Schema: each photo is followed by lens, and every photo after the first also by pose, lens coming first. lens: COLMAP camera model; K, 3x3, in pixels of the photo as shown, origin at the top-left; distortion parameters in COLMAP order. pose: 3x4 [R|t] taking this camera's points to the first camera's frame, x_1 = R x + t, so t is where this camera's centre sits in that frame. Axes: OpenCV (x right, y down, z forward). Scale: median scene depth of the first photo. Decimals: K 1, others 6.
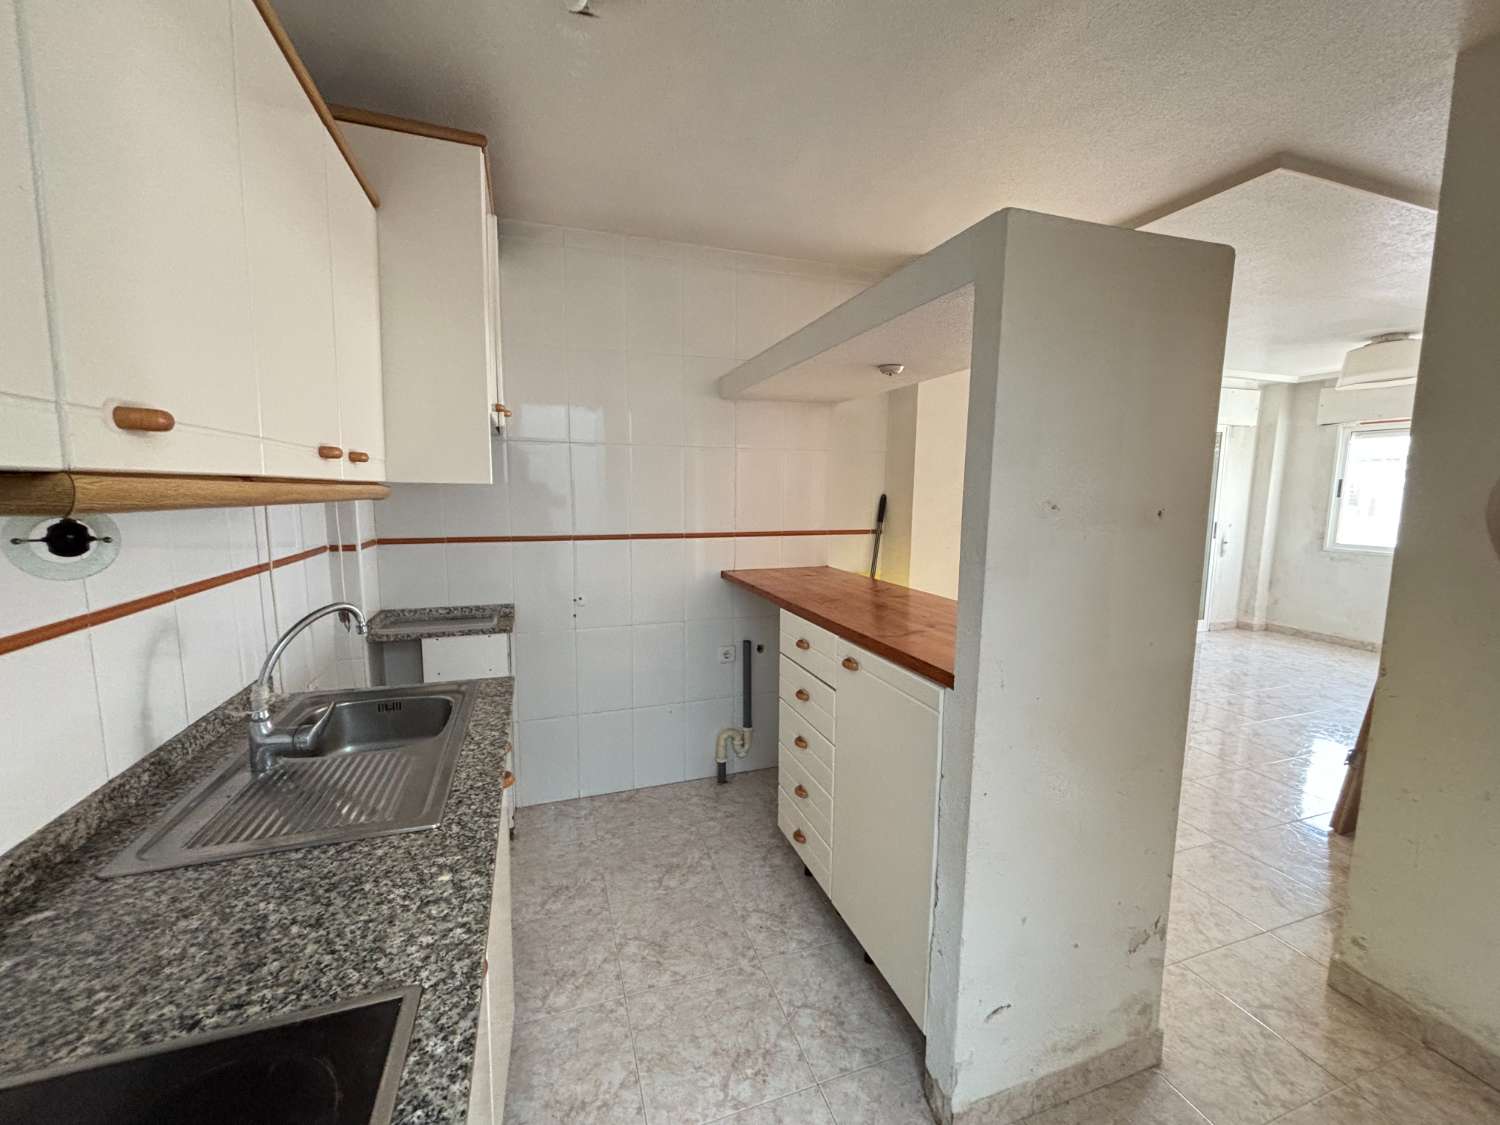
lens RADIAL K [[605.3, 0, 751.8], [0, 605.3, 561.3], [0, 0, 1]] dist [0.001334, -0.000524]
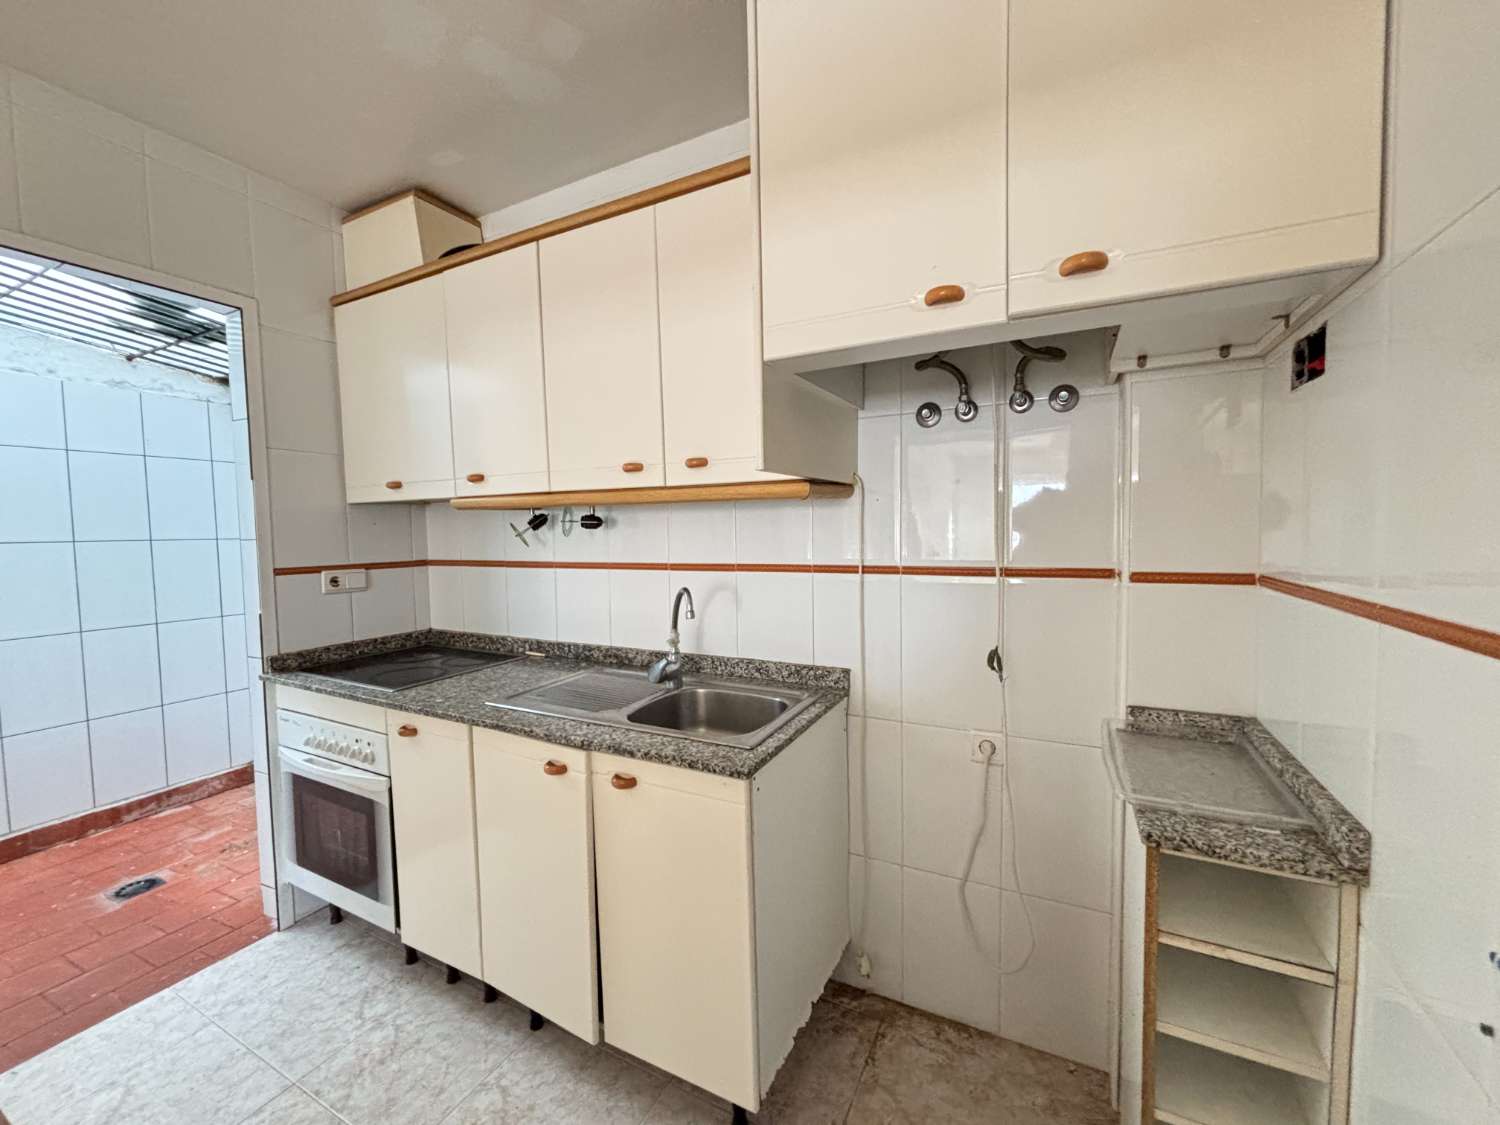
lens RADIAL K [[605.3, 0, 748.0], [0, 605.3, 562.0], [0, 0, 1]] dist [0.001334, -0.000524]
pose [[-0.726218, 0.044300, -0.686036, 0.032158], [-0.071075, 0.987736, 0.139020, -0.099764], [0.683781, 0.149719, -0.714163, 1.222346]]
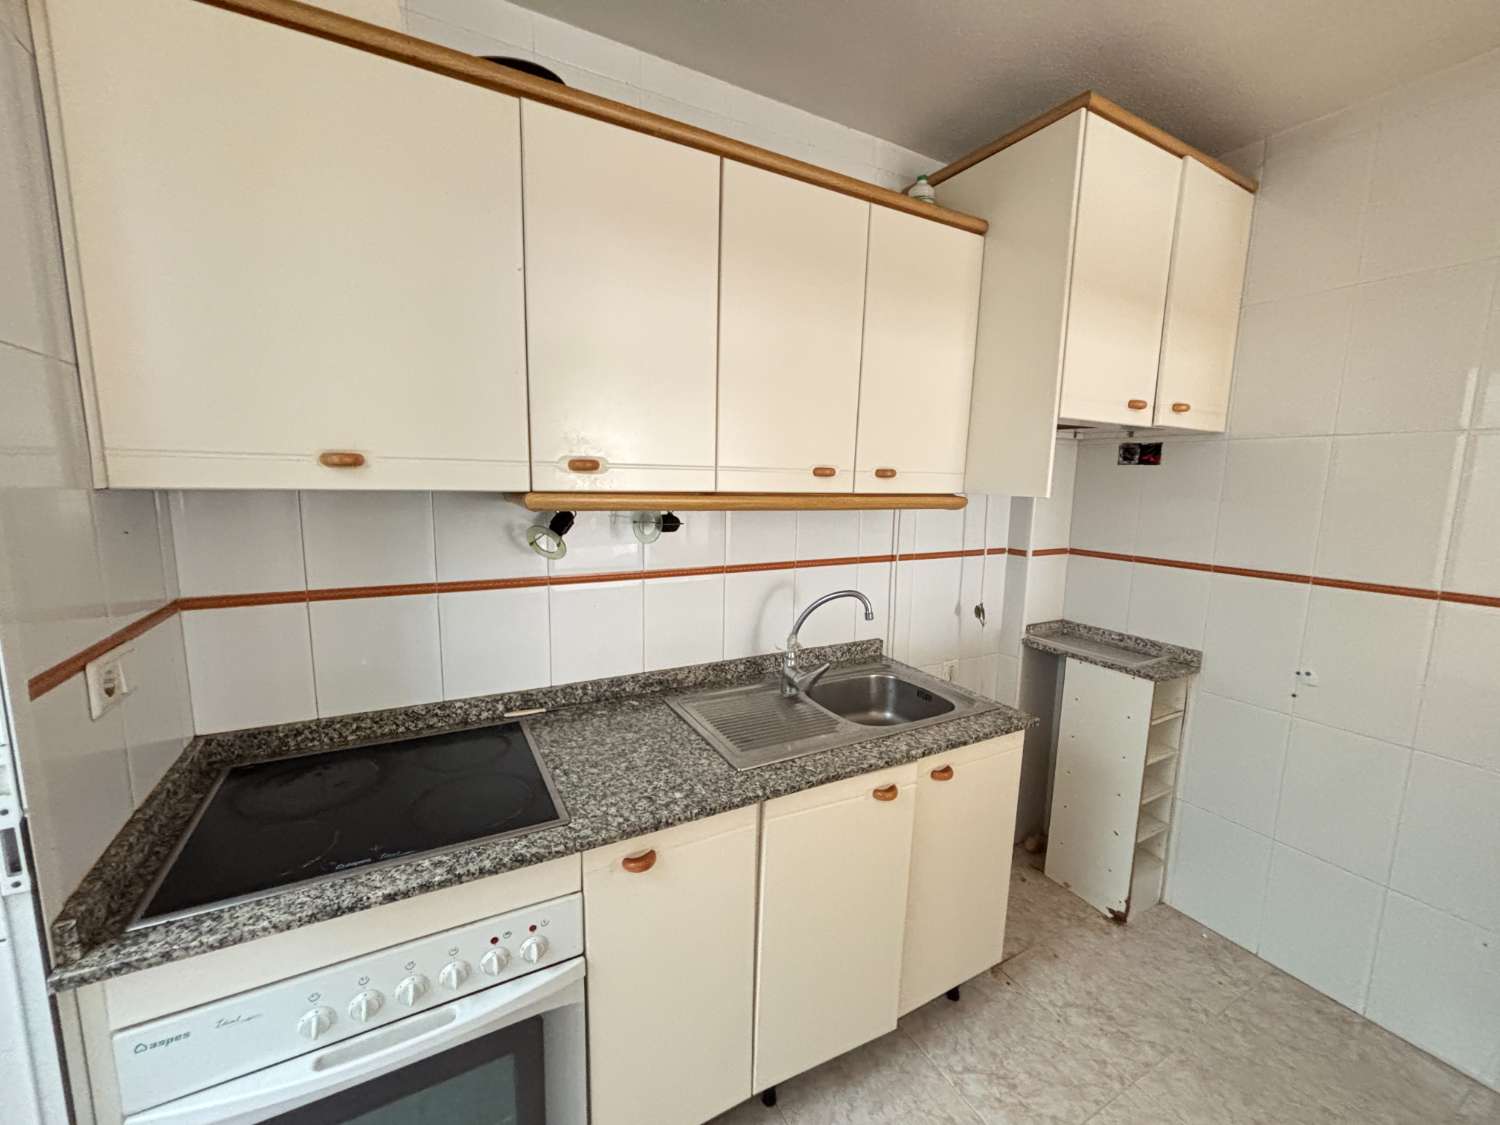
lens RADIAL K [[605.3, 0, 751.7], [0, 605.3, 559.6], [0, 0, 1]] dist [0.001334, -0.000524]
pose [[0.167949, 0.130737, -0.977088, 0.312429], [-0.136932, 0.984652, 0.108212, -0.063757], [0.976239, 0.115620, 0.183273, 0.354358]]
